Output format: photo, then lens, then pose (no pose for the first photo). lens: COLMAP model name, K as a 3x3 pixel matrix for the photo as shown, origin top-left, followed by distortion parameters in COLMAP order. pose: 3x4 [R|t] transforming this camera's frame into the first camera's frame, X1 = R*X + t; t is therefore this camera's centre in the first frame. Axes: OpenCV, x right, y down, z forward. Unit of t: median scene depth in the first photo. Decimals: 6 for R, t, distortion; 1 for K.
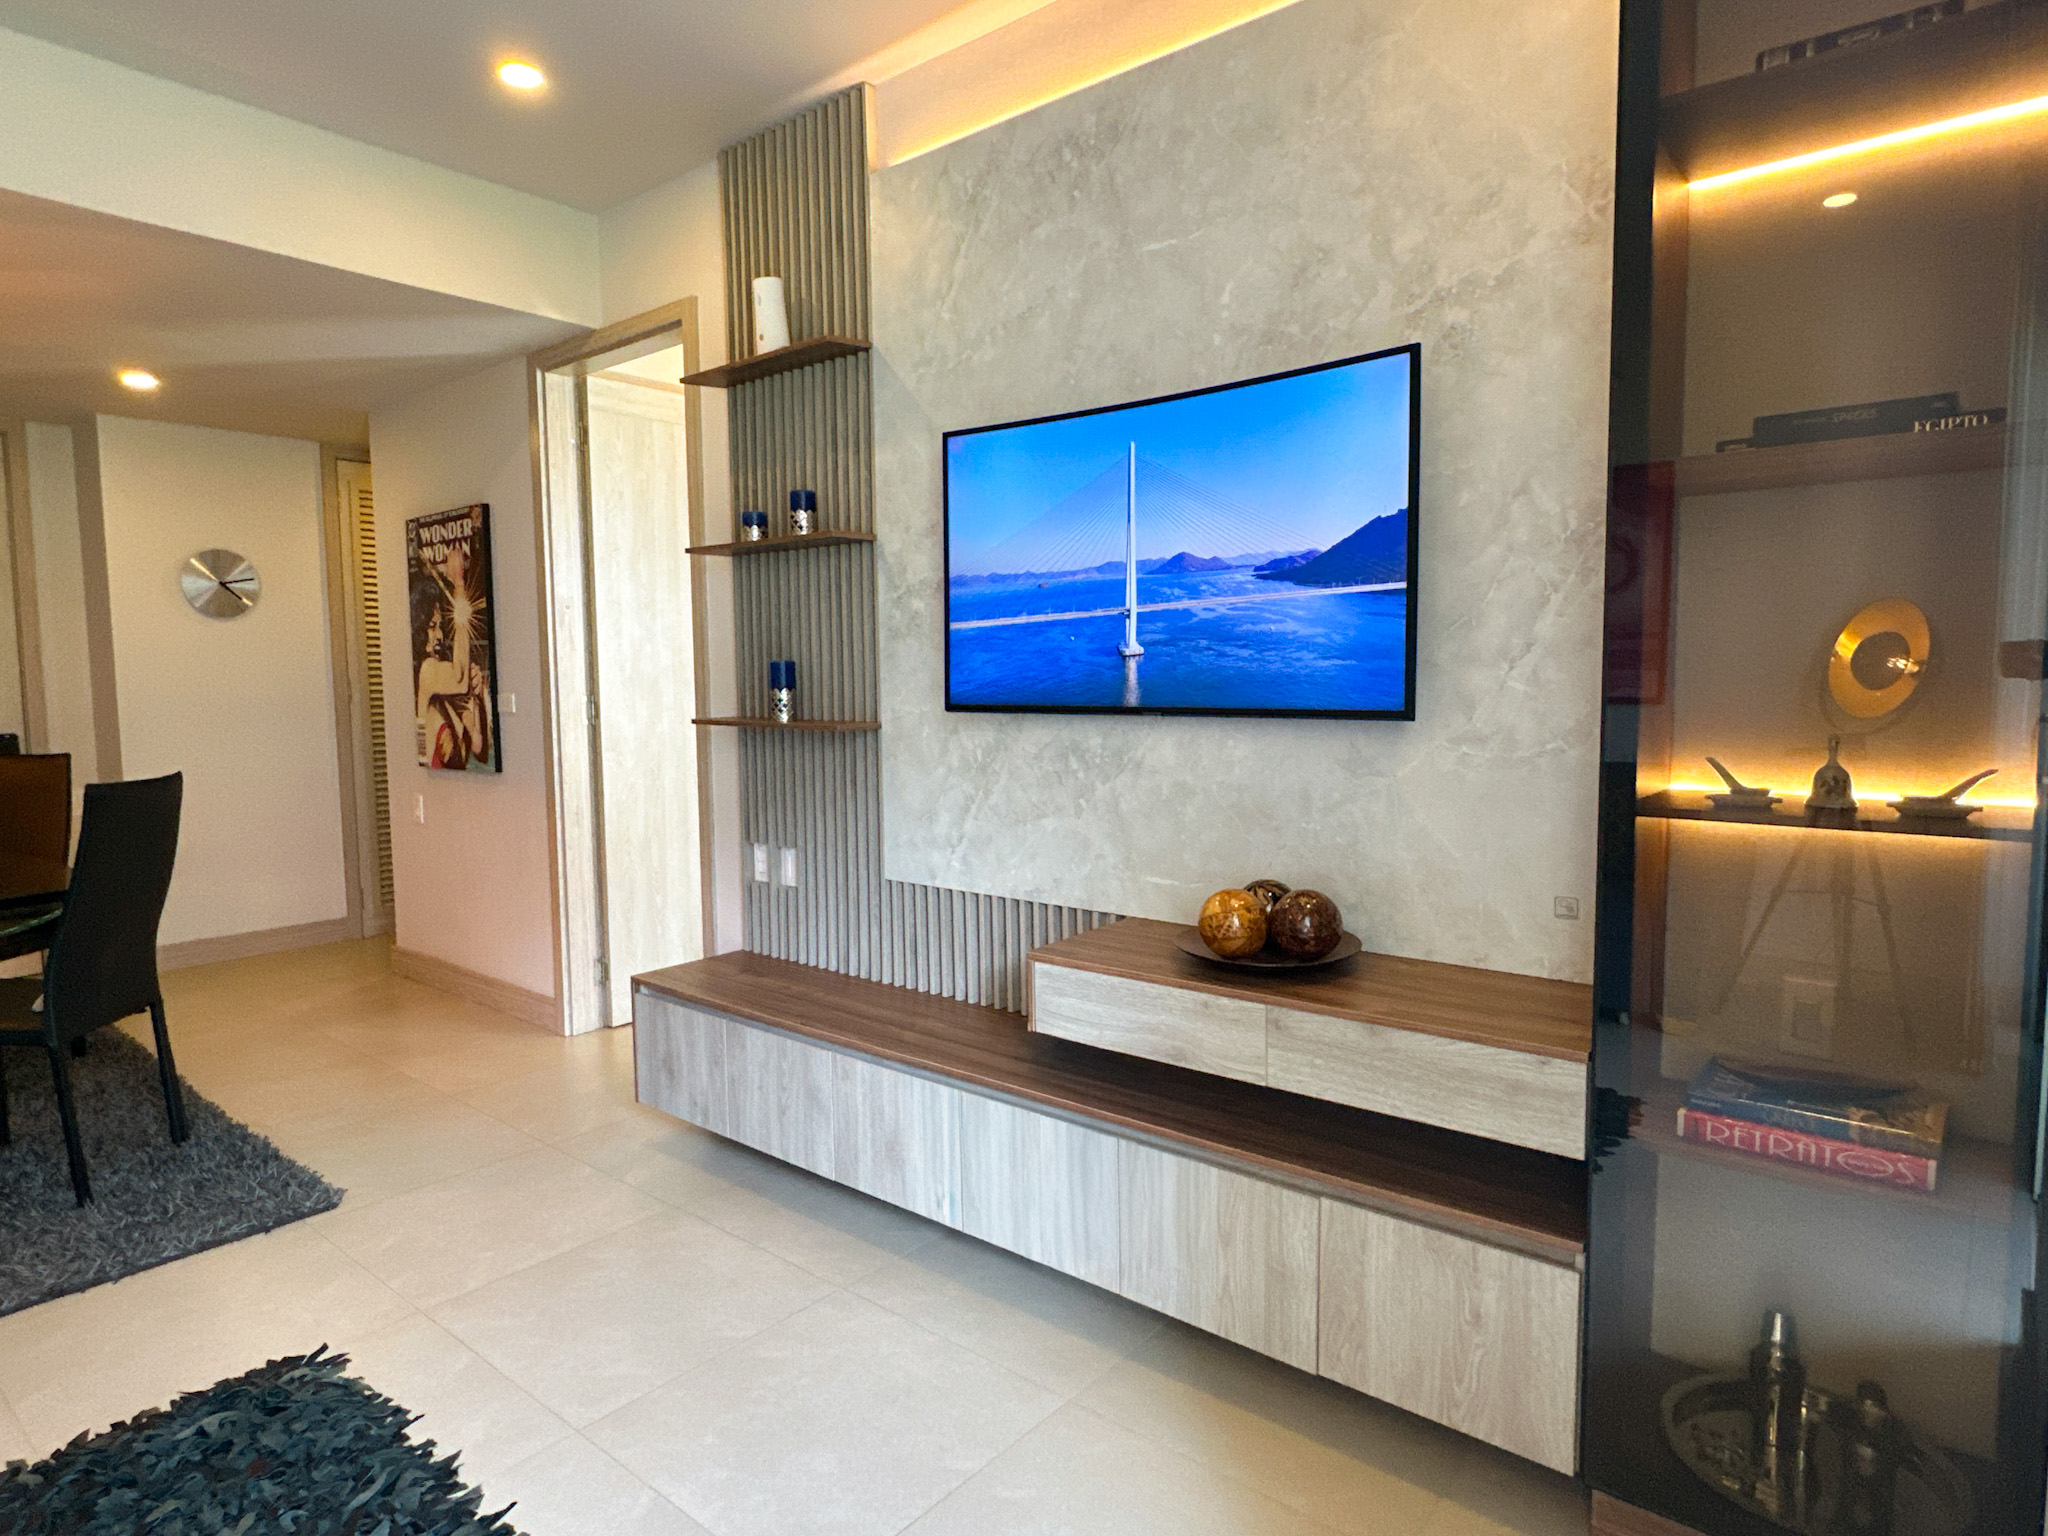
lens RADIAL K [[1172.4, 0, 1020.9], [0, 1172.4, 765.7], [0, 0, 1]] dist [-0.003762, -0.001376]
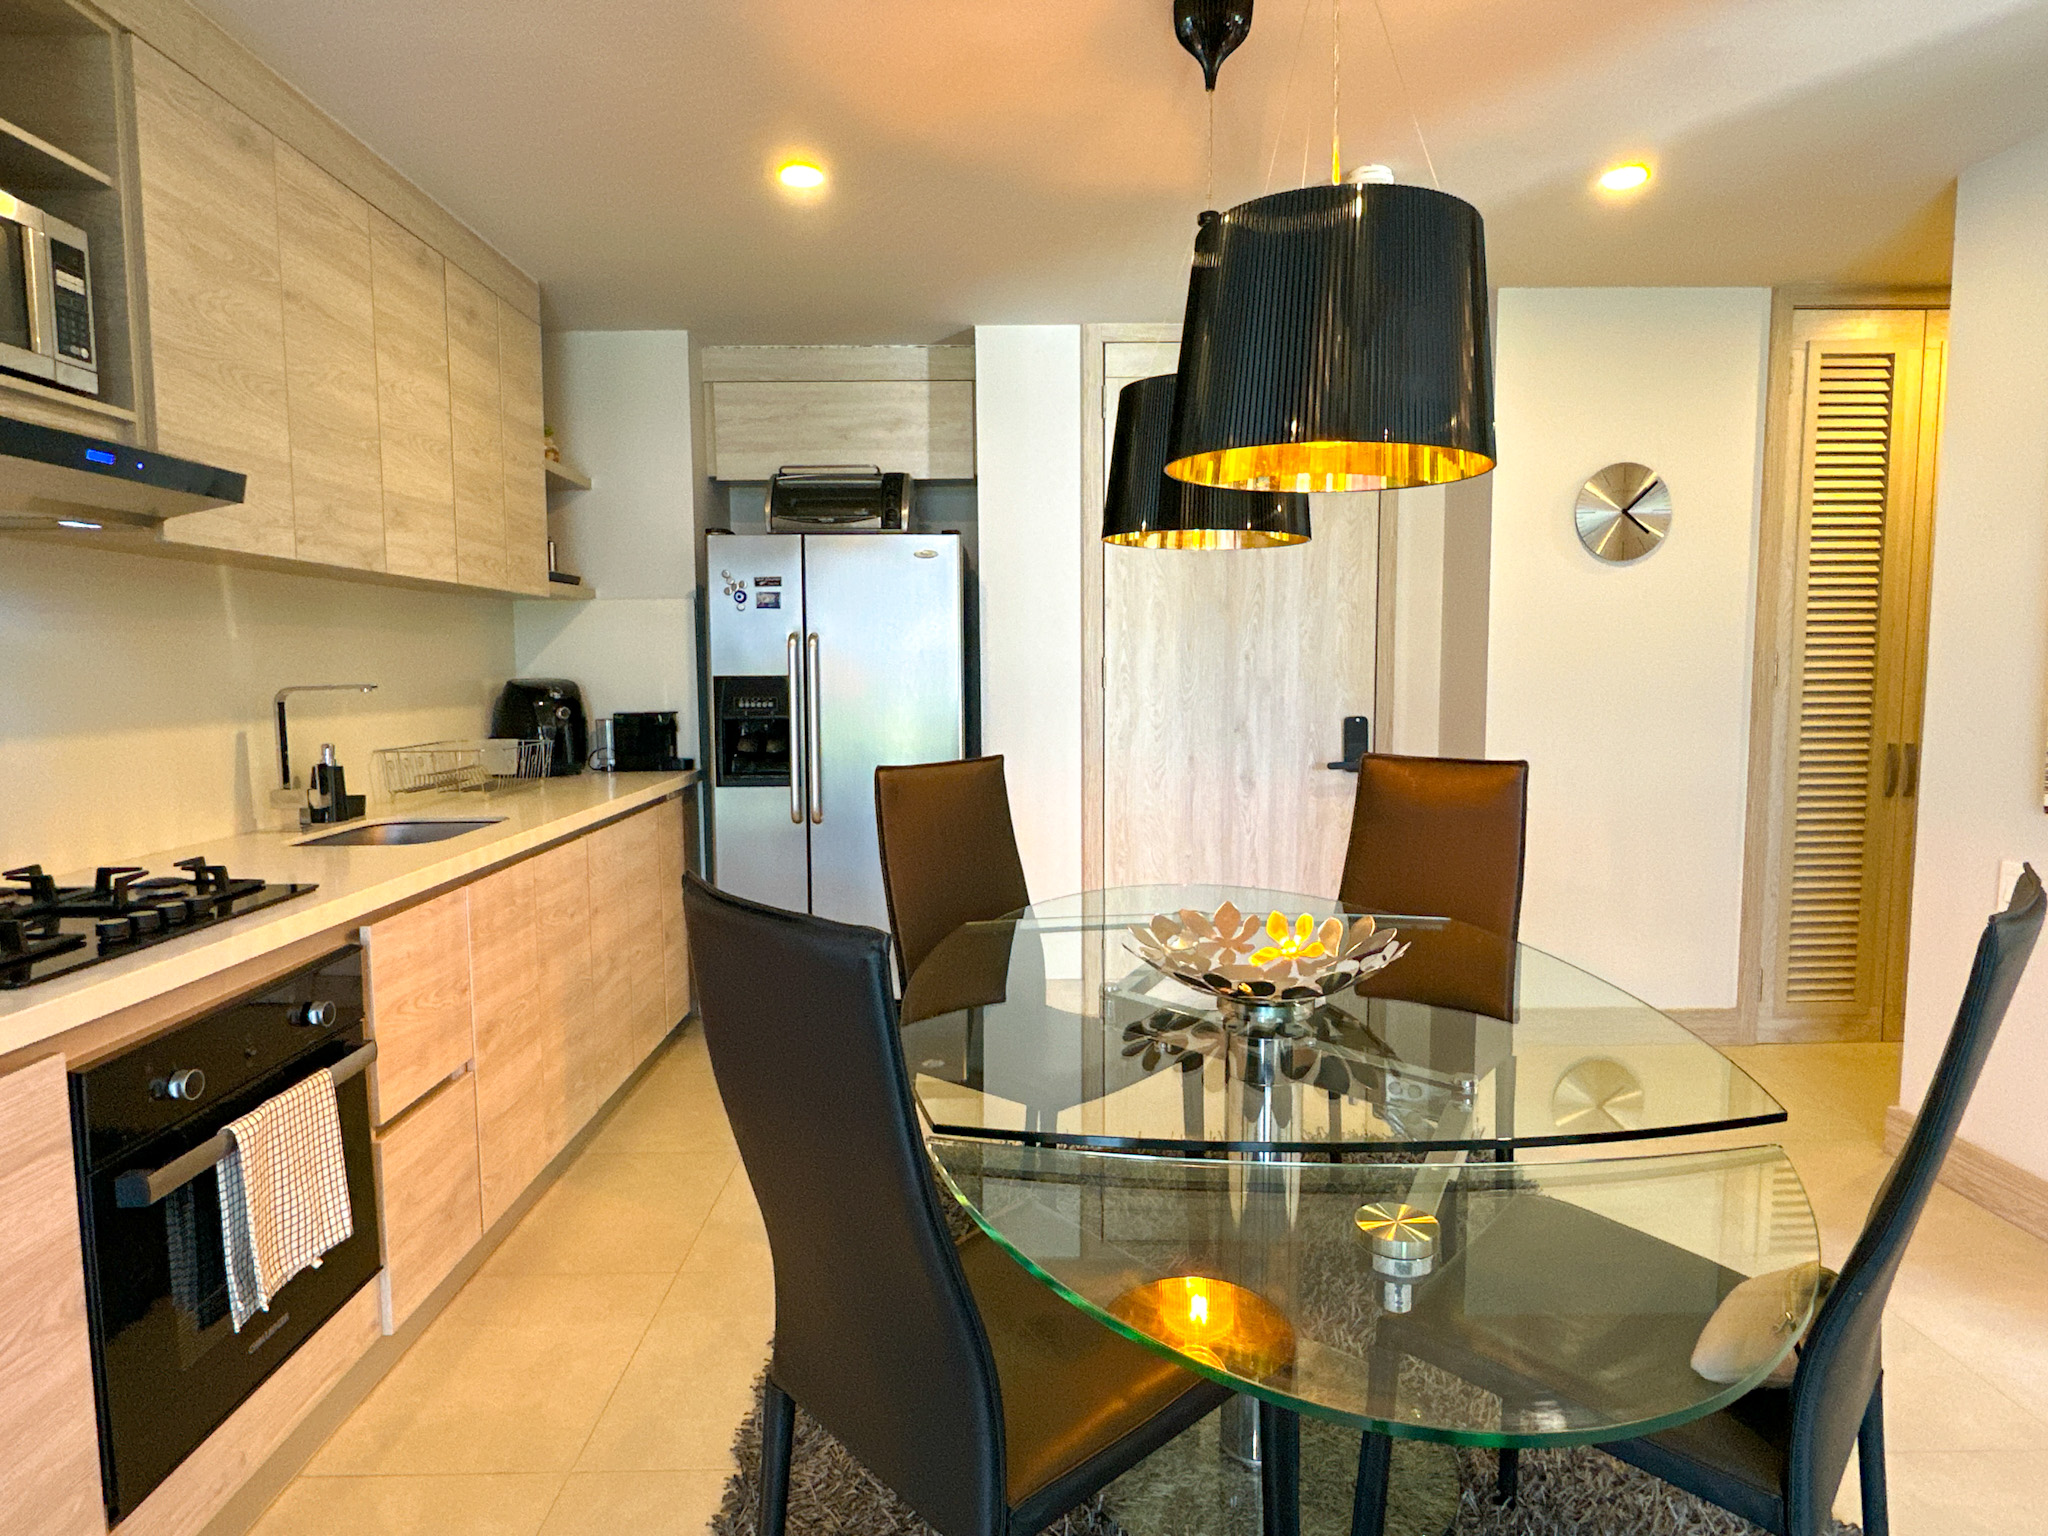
lens RADIAL K [[1169.0, 0, 1022.1], [0, 1169.0, 763.1], [0, 0, 1]] dist [-0.002325, 0.000880]
pose [[0.648066, 0.074026, -0.757978, -0.705687], [-0.061983, 0.997090, 0.044383, -0.028803], [0.759057, 0.018219, 0.650769, 0.523079]]
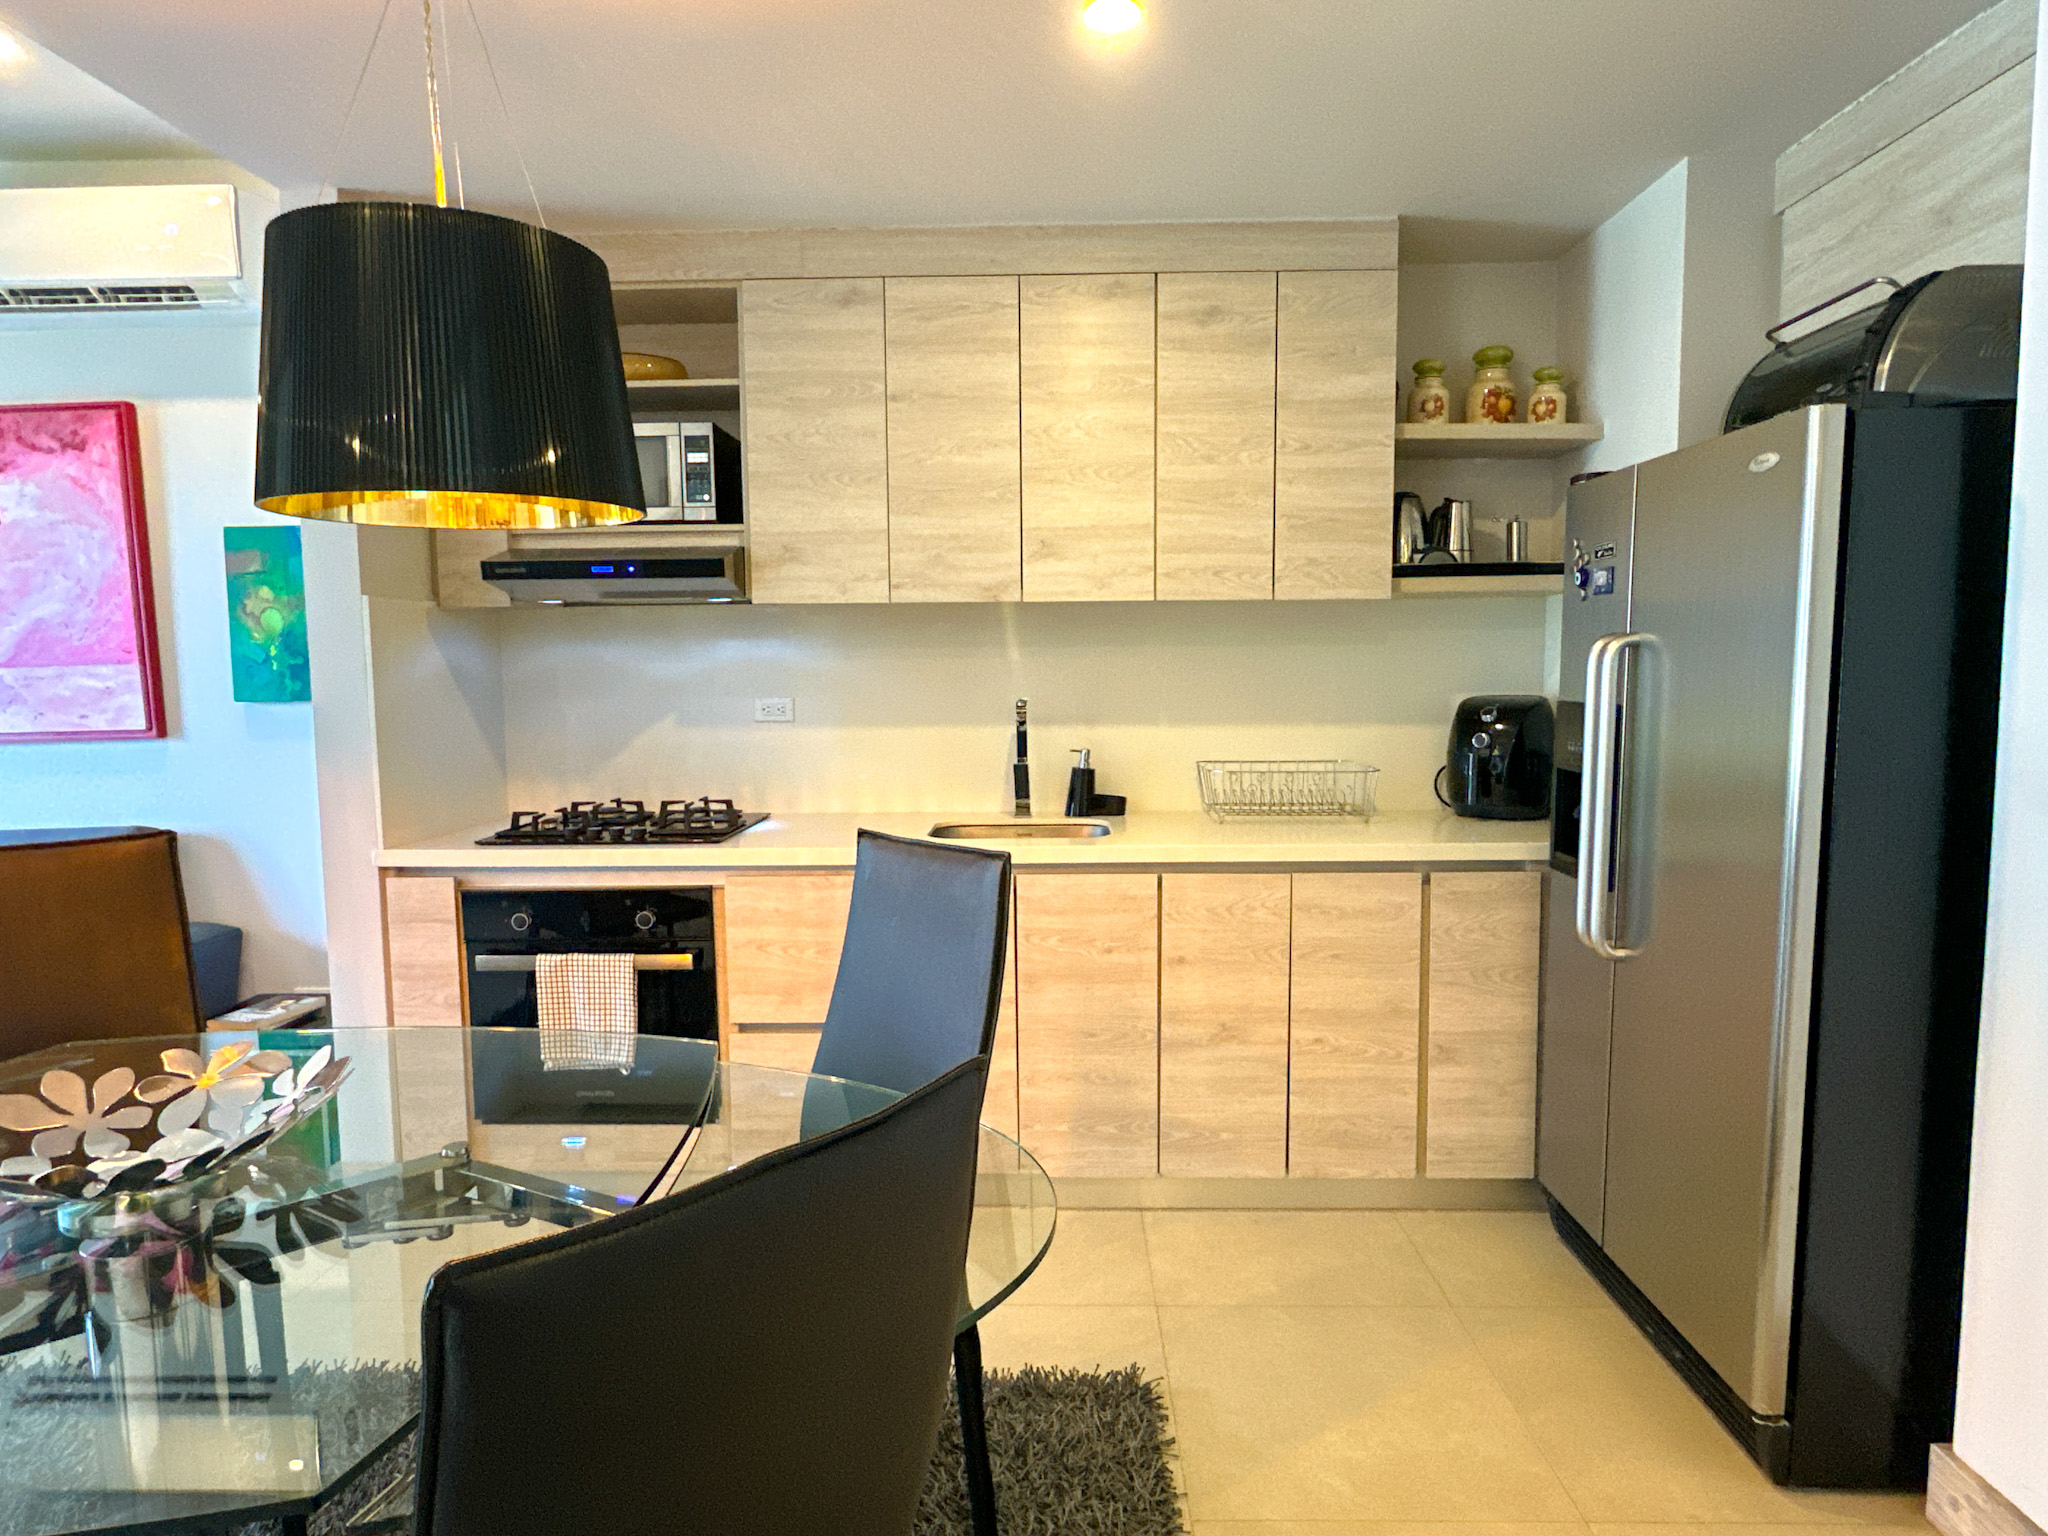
lens RADIAL K [[1149.2, 0, 1024.0], [0, 1149.2, 768.0], [0, 0, 1]] dist [-0.001072, -0.000629]
pose [[-0.784837, 0.074571, -0.615199, -1.099184], [-0.031211, 0.986717, 0.159422, -0.123738], [0.618916, 0.144321, -0.772085, 1.555261]]
